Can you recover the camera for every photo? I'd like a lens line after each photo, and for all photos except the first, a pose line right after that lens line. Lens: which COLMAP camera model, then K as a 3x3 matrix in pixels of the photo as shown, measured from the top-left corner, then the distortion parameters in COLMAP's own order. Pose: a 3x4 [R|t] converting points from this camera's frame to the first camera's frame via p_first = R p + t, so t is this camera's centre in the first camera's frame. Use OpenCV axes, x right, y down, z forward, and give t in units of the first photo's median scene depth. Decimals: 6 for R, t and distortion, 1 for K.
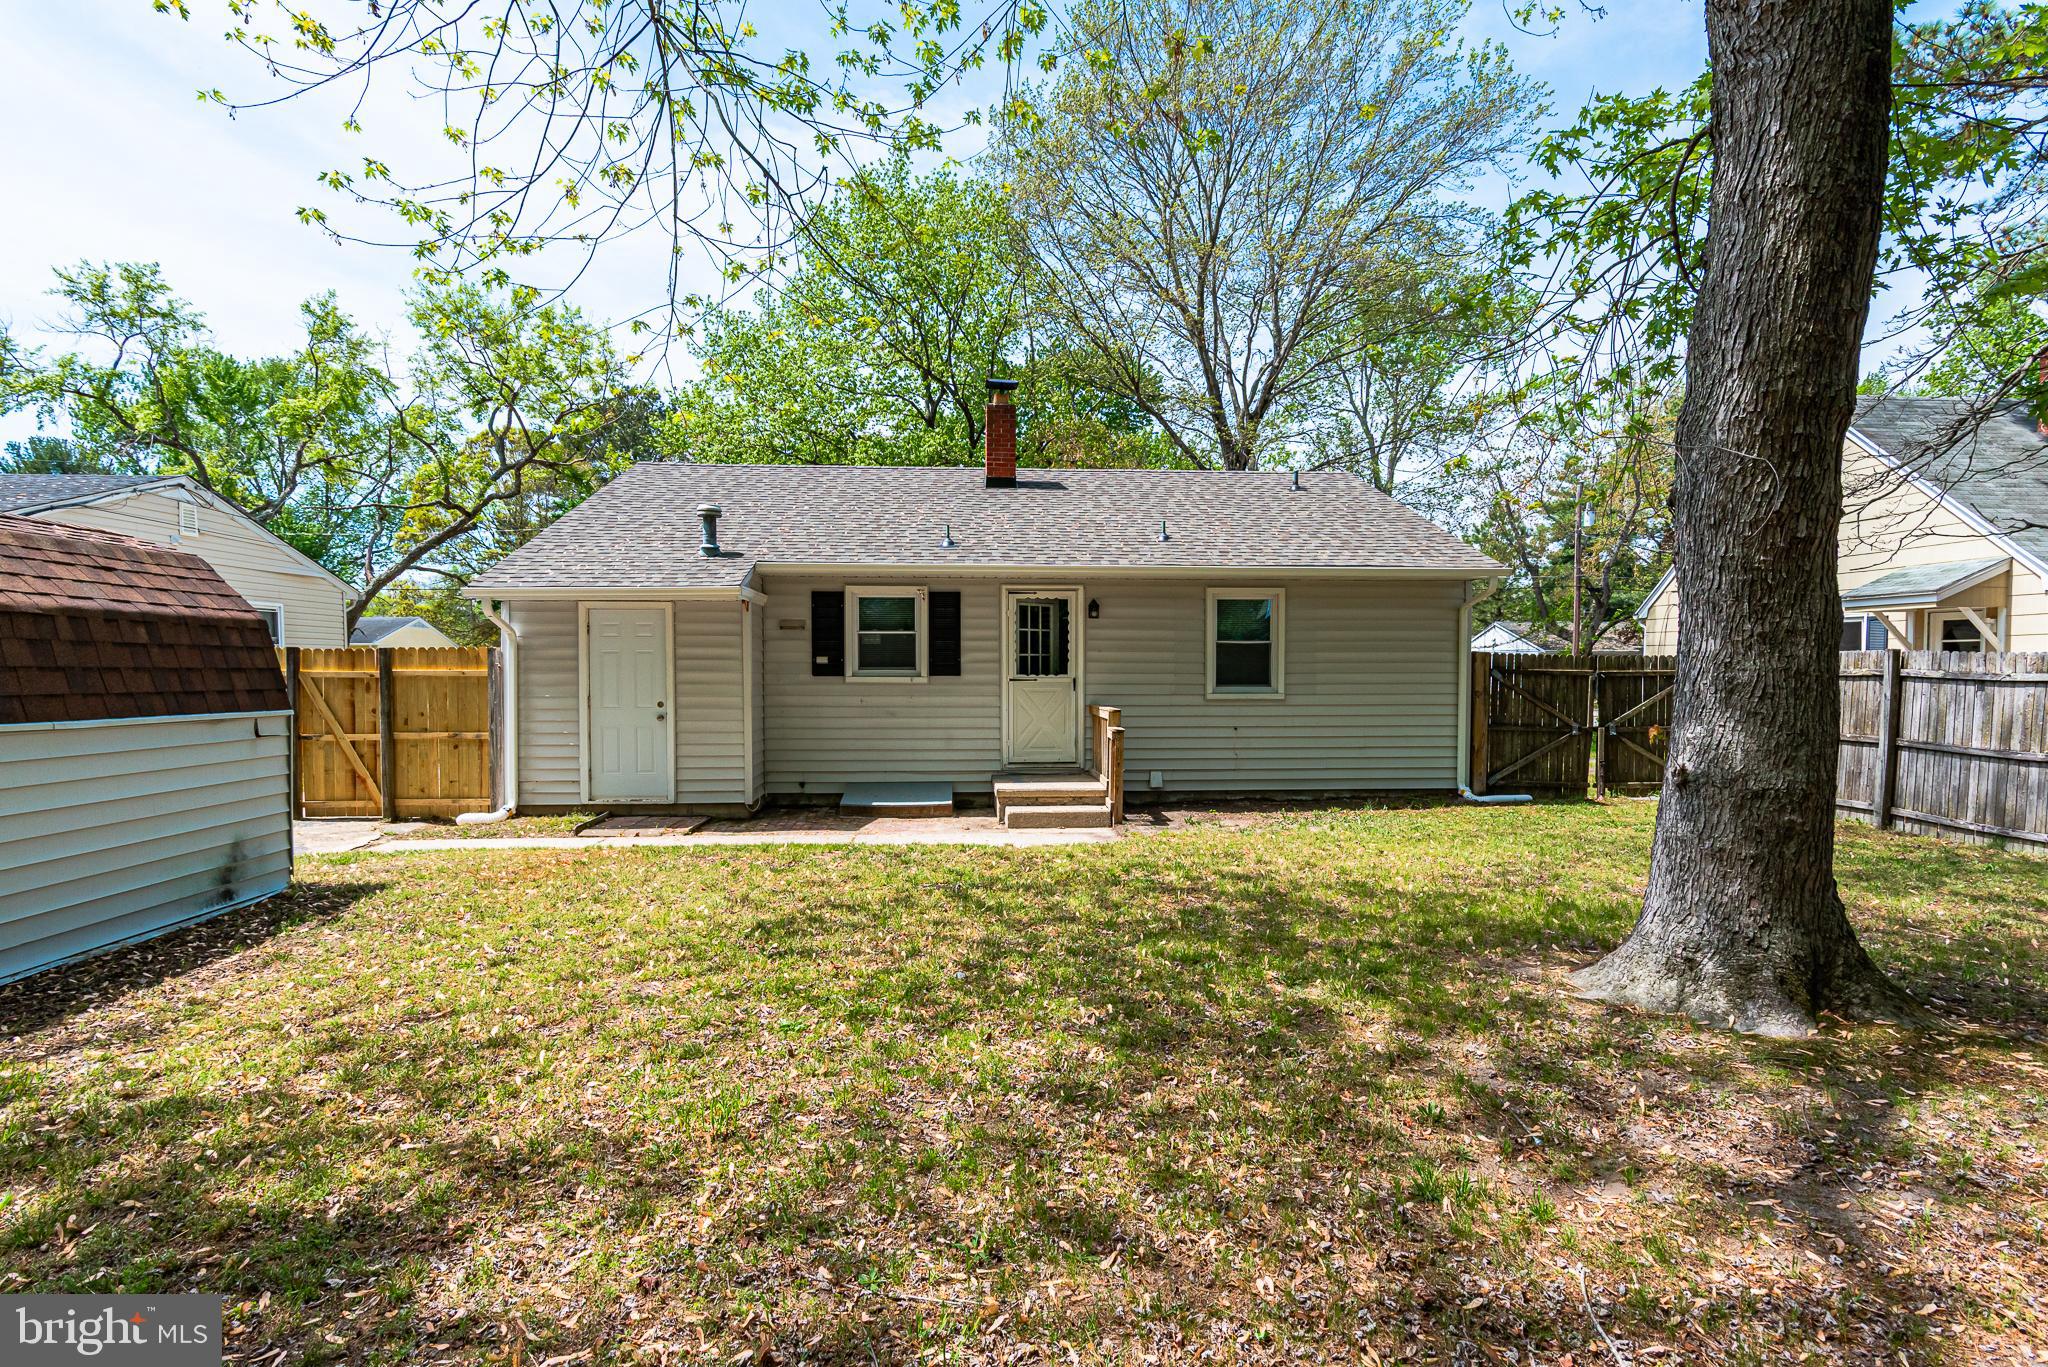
lens RADIAL K [[995.2, 0, 1022.2], [0, 995.2, 700.6], [0, 0, 1]] dist [0.002322, -0.000006]
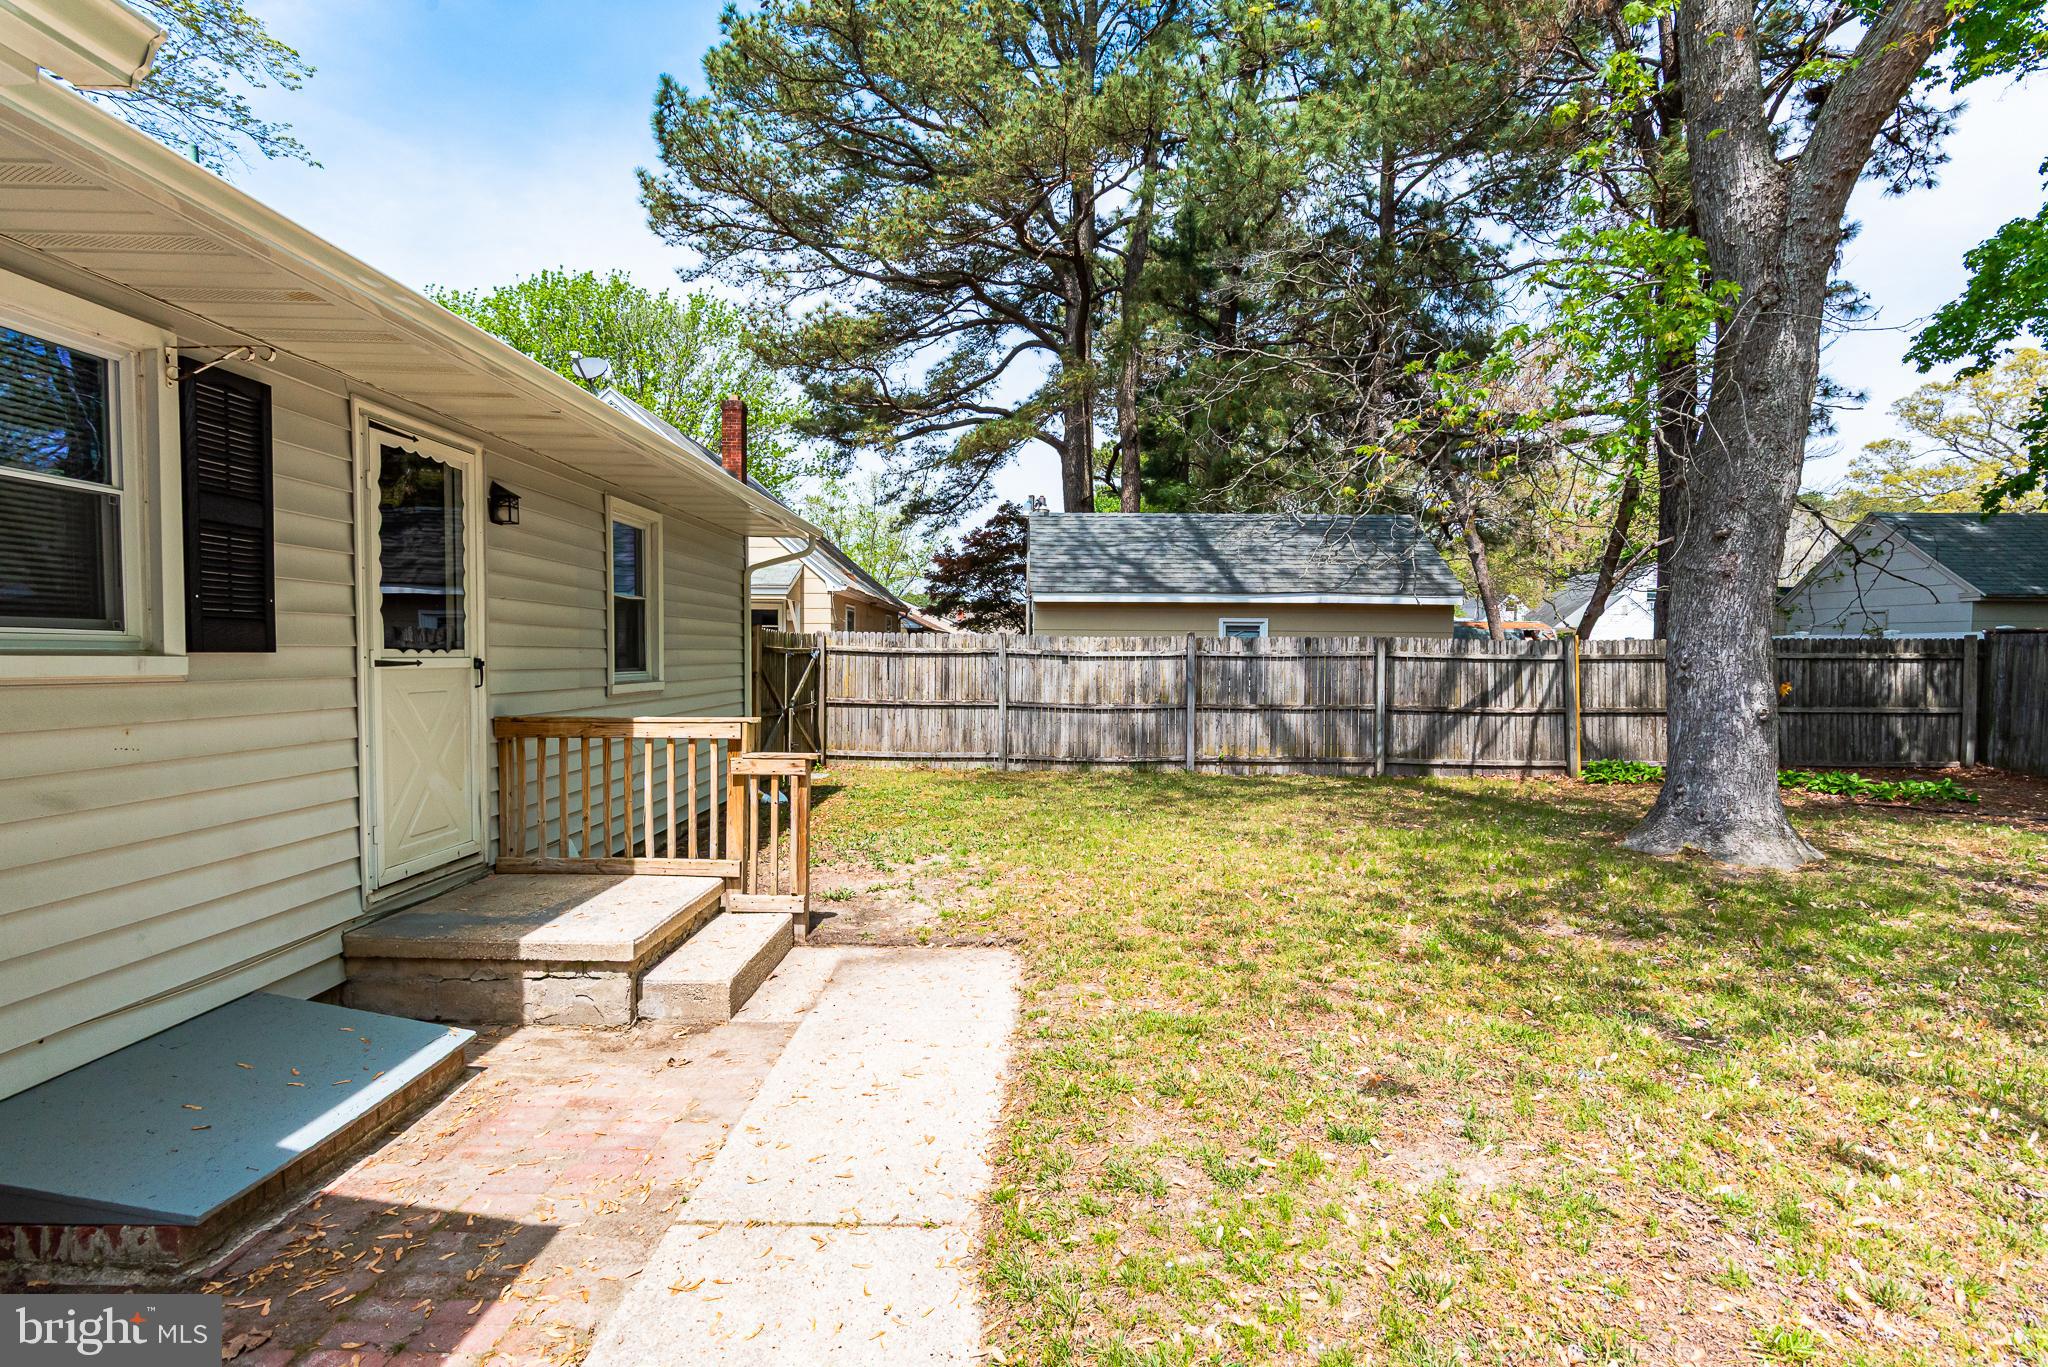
lens RADIAL K [[995.2, 0, 1022.2], [0, 995.2, 700.6], [0, 0, 1]] dist [0.002322, -0.000006]
pose [[0.081376, -0.046949, 0.995577, -0.360924], [0.026635, 0.998636, 0.044916, -0.017560], [-0.996327, 0.022862, 0.082516, 0.737117]]
